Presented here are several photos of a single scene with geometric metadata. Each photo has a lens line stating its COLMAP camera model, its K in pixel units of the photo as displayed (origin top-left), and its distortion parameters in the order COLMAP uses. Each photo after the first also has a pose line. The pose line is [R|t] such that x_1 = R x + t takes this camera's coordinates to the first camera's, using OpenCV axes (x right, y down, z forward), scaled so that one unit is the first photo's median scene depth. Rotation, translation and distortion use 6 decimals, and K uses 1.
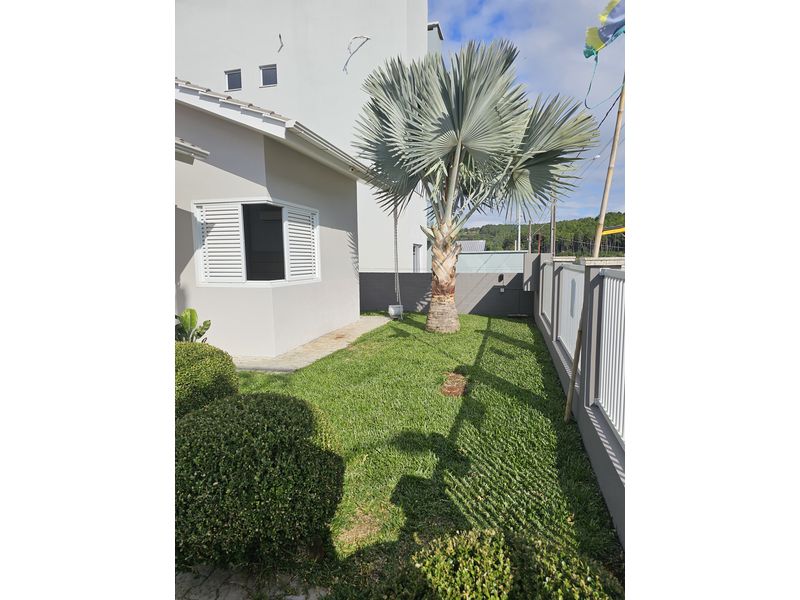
lens RADIAL K [[407.2, 0, 412.2], [0, 407.2, 304.5], [0, 0, 1]] dist [0.018309, -0.000851]
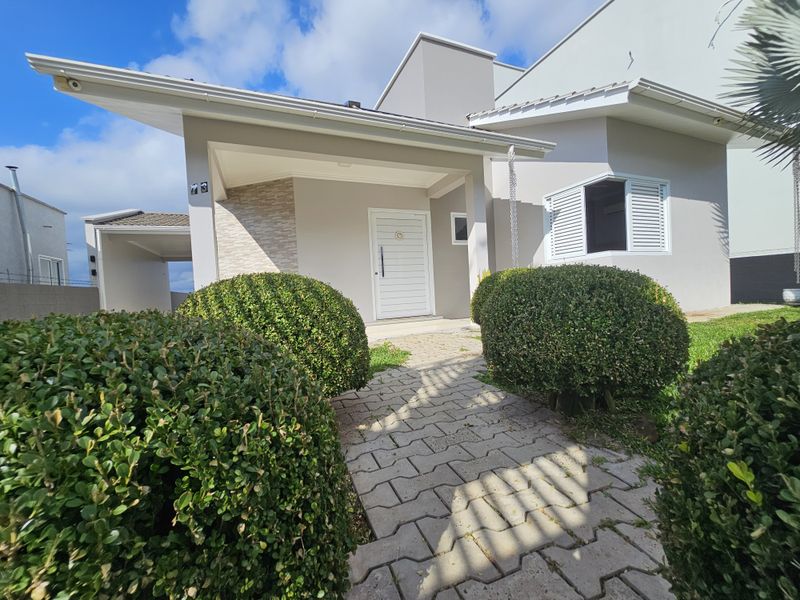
lens RADIAL K [[325.8, 0, 394.4], [0, 325.8, 299.4], [0, 0, 1]] dist [-0.005034, 0.000774]
pose [[0.593199, -0.001971, -0.805054, 0.001284], [-0.045363, 0.998326, -0.035870, 0.124247], [0.803777, 0.057797, 0.592117, 0.048782]]
